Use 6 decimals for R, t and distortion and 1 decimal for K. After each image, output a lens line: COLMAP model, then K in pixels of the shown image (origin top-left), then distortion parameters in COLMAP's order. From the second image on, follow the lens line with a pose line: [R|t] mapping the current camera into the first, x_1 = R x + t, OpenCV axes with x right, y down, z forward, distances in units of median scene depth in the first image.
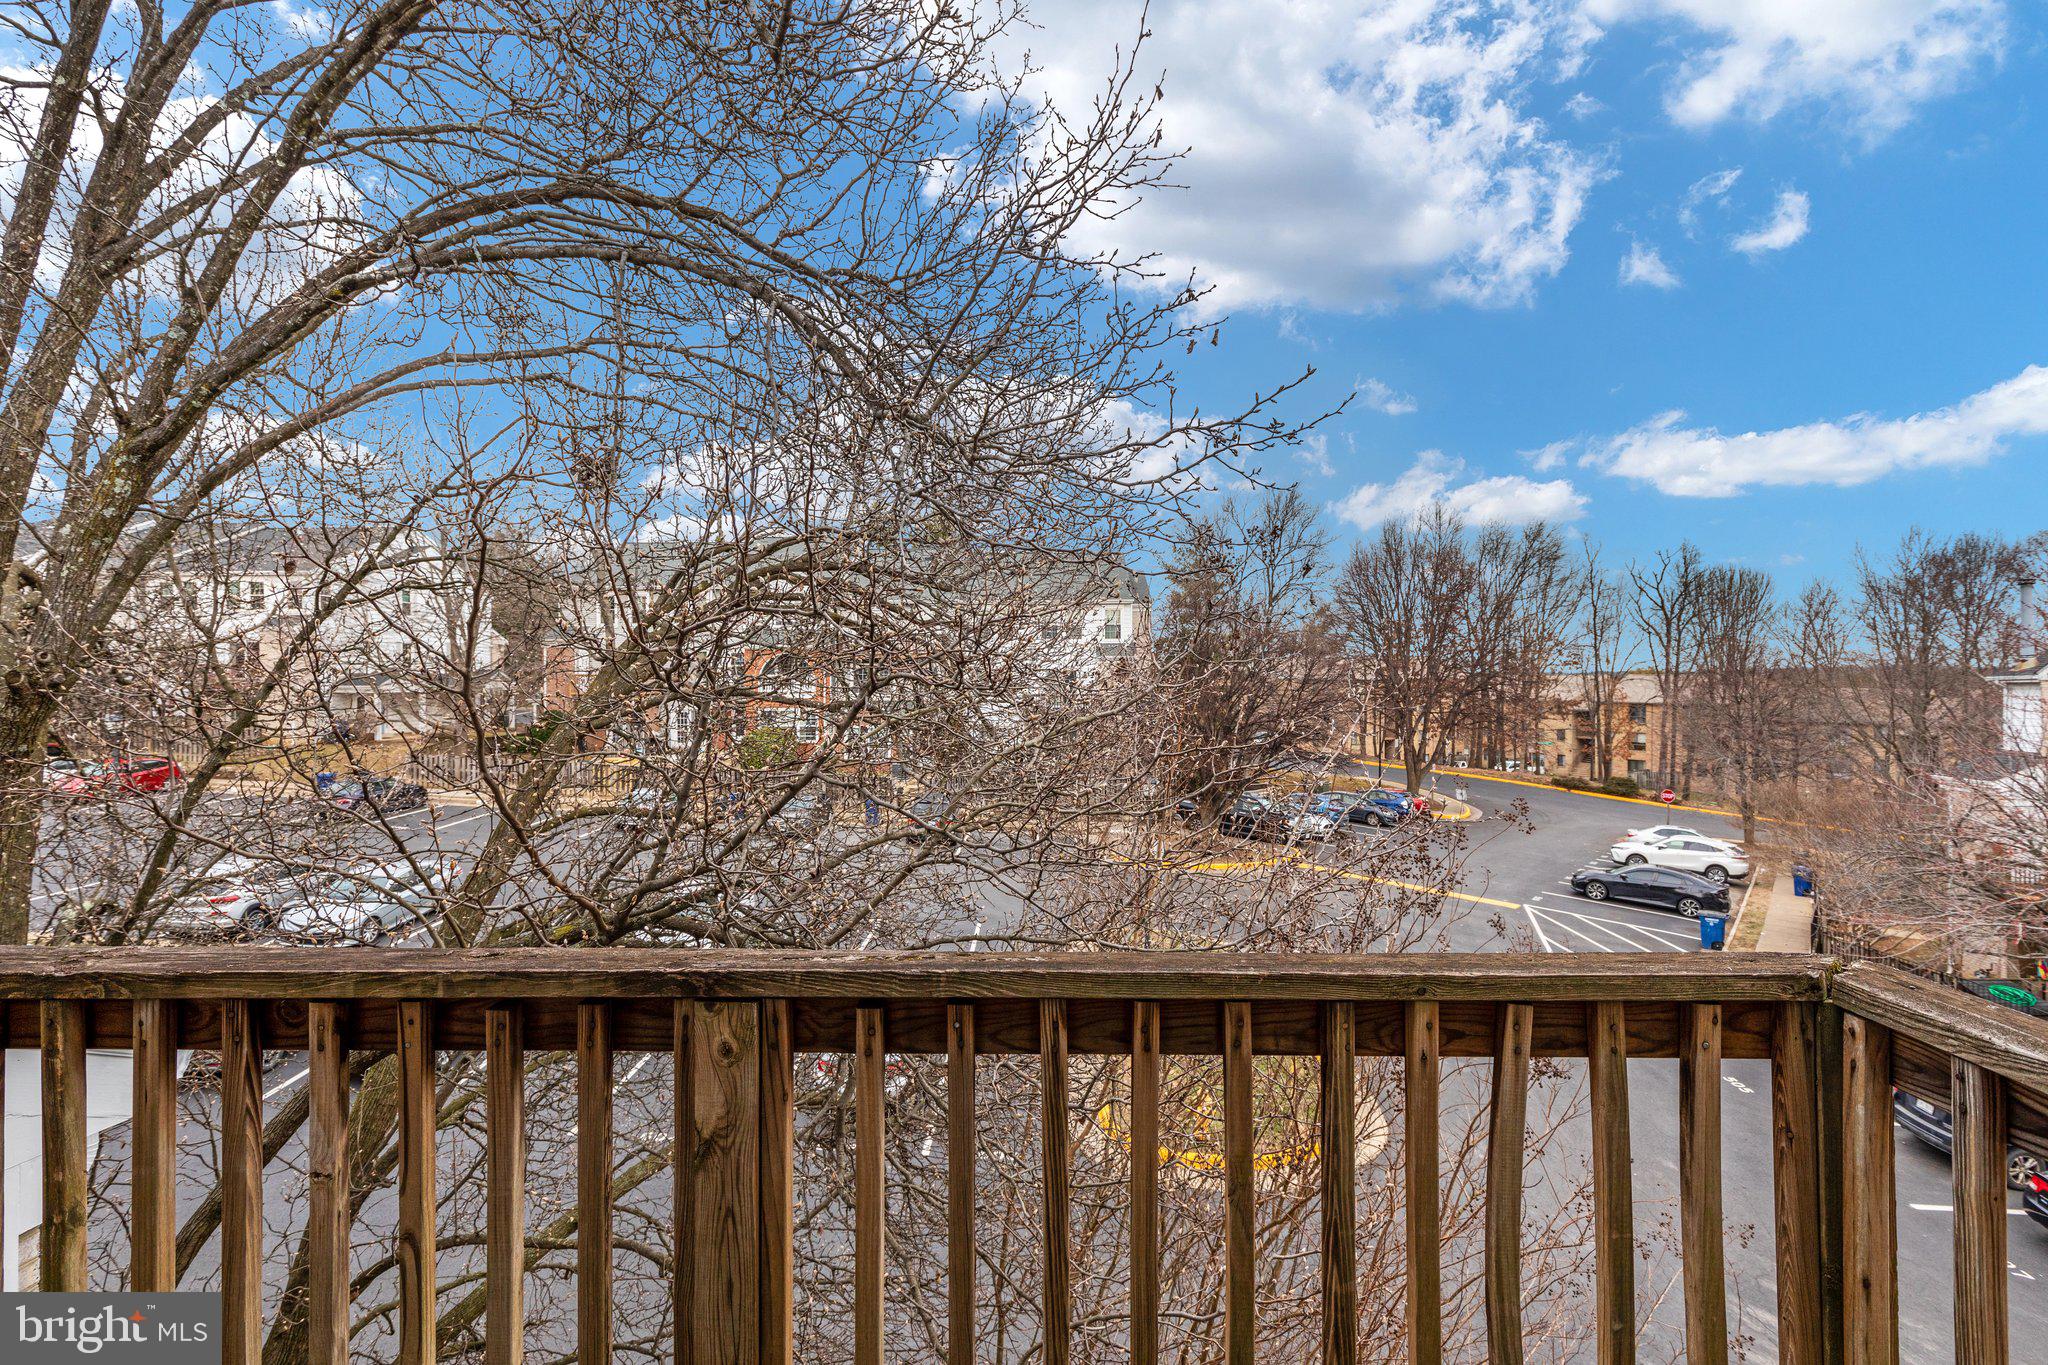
lens RADIAL K [[1017.6, 0, 996.3], [0, 1017.6, 671.2], [0, 0, 1]] dist [-0.005757, 0.000407]
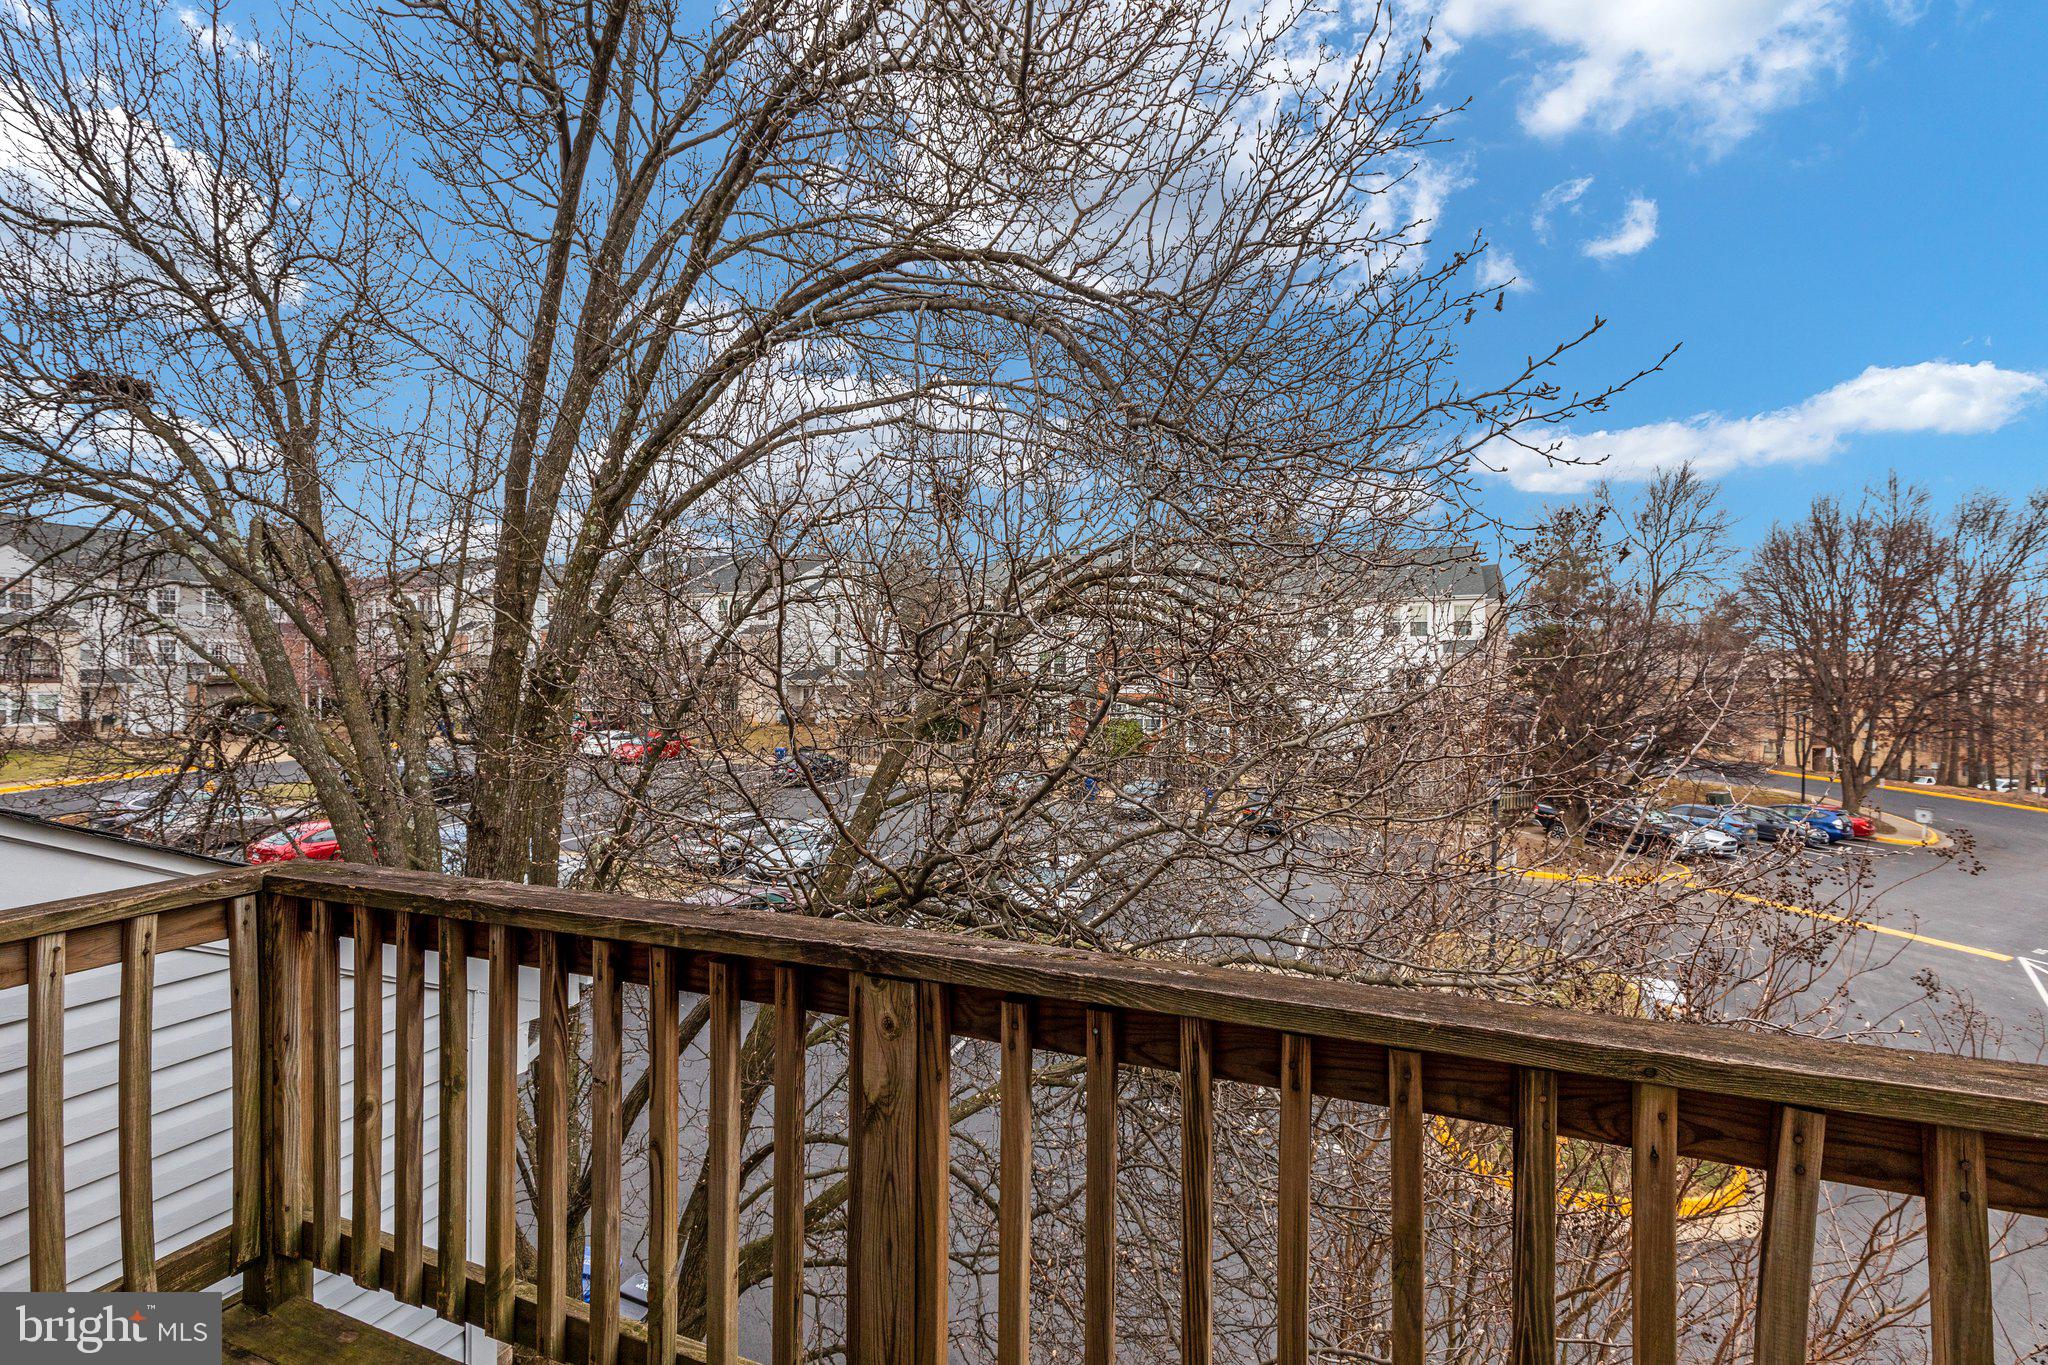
lens RADIAL K [[921.1, 0, 1024.9], [0, 921.1, 675.3], [0, 0, 1]] dist [0.001549, -0.000825]
pose [[0.932976, 0.002558, -0.359930, 0.088770], [0.000223, 0.999970, 0.007685, -0.001369], [0.359939, -0.007250, 0.932948, 0.059628]]
